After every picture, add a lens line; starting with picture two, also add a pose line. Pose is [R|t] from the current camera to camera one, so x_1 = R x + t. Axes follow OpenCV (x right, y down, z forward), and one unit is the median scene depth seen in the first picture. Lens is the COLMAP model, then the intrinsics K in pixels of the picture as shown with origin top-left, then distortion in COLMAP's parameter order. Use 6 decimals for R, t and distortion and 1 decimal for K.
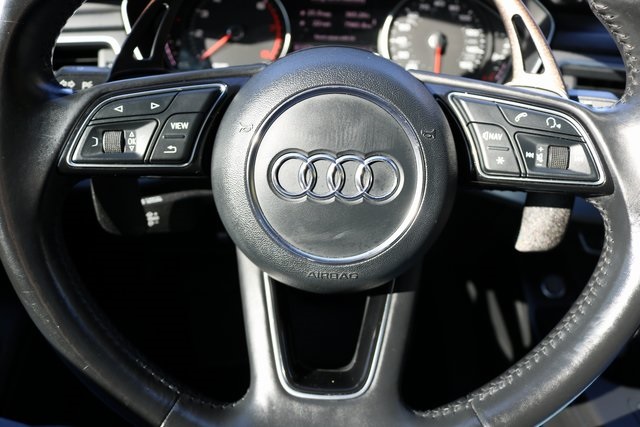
lens RADIAL K [[527.6, 0, 312.0], [0, 527.6, 214.4], [0, 0, 1]] dist [-0.170067, 0.157133]
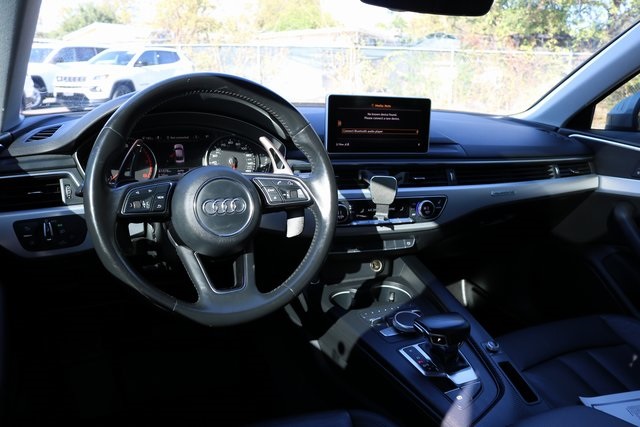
lens RADIAL K [[527.6, 0, 312.0], [0, 527.6, 214.4], [0, 0, 1]] dist [-0.170067, 0.157133]
pose [[0.894614, -0.111029, 0.432827, -0.384088], [0.206630, 0.961643, -0.180405, 0.292693], [-0.396195, 0.250828, 0.883241, -0.866195]]
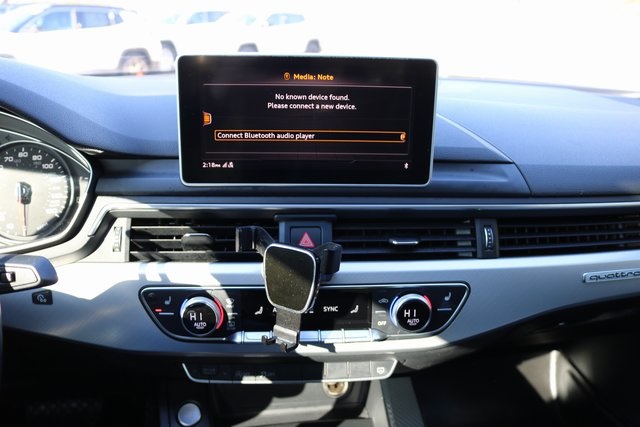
lens RADIAL K [[527.6, 0, 312.0], [0, 527.6, 214.4], [0, 0, 1]] dist [-0.170067, 0.157133]
pose [[0.978701, -0.081088, 0.188599, 0.622966], [0.111248, 0.981588, -0.155270, -0.067817], [-0.172536, 0.172944, 0.969702, -0.080835]]
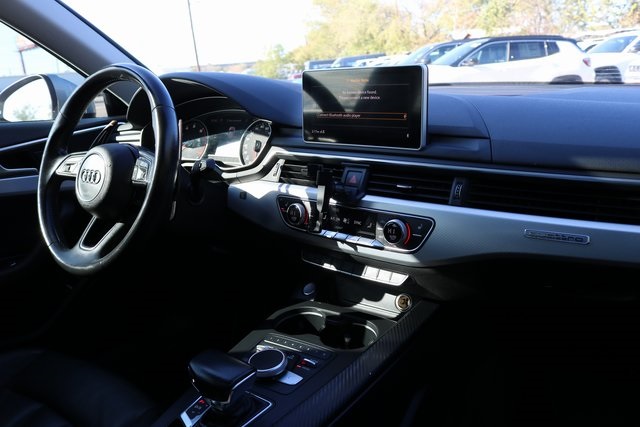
lens RADIAL K [[527.6, 0, 312.0], [0, 527.6, 214.4], [0, 0, 1]] dist [-0.170067, 0.157133]
pose [[0.822934, 0.070380, -0.563760, 1.578942], [-0.199703, 0.964809, -0.171064, 0.222765], [0.531881, 0.253360, 0.808029, -0.449301]]
